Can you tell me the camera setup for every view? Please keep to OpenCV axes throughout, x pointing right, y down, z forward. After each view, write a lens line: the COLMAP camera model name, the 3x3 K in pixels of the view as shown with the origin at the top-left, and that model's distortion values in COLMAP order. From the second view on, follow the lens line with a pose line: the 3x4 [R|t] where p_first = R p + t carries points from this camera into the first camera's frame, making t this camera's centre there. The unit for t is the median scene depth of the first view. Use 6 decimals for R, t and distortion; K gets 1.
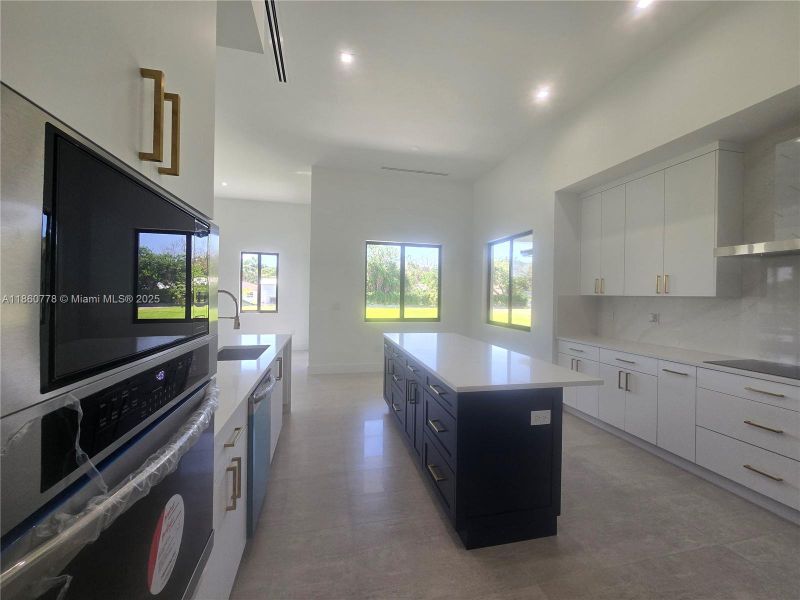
lens RADIAL K [[330.3, 0, 403.3], [0, 330.3, 295.6], [0, 0, 1]] dist [0.000019, 0.000148]
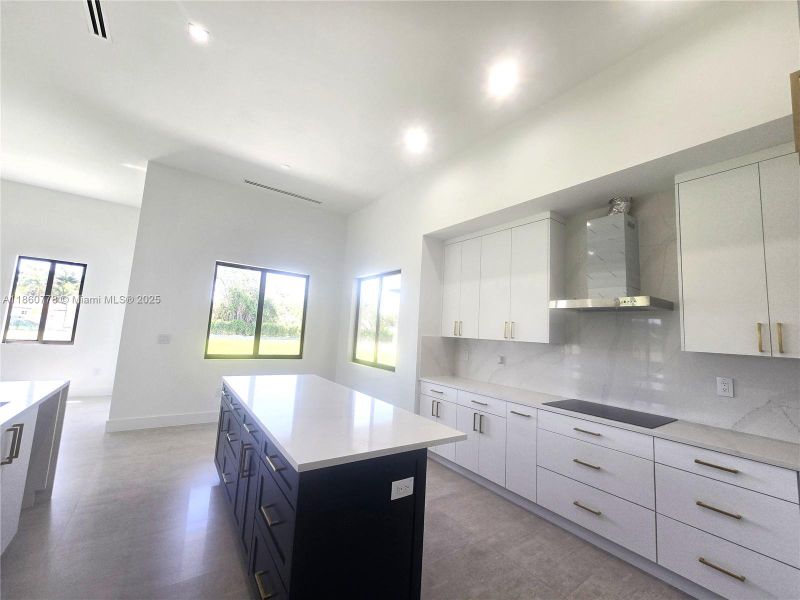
lens RADIAL K [[324.4, 0, 400.0], [0, 324.4, 300.0], [0, 0, 1]] dist [-0.000858, -0.000098]
pose [[0.927895, 0.074620, 0.365299, 0.045573], [-0.042408, 0.994532, -0.095435, -0.015007], [-0.370423, 0.073062, 0.925985, 0.126704]]
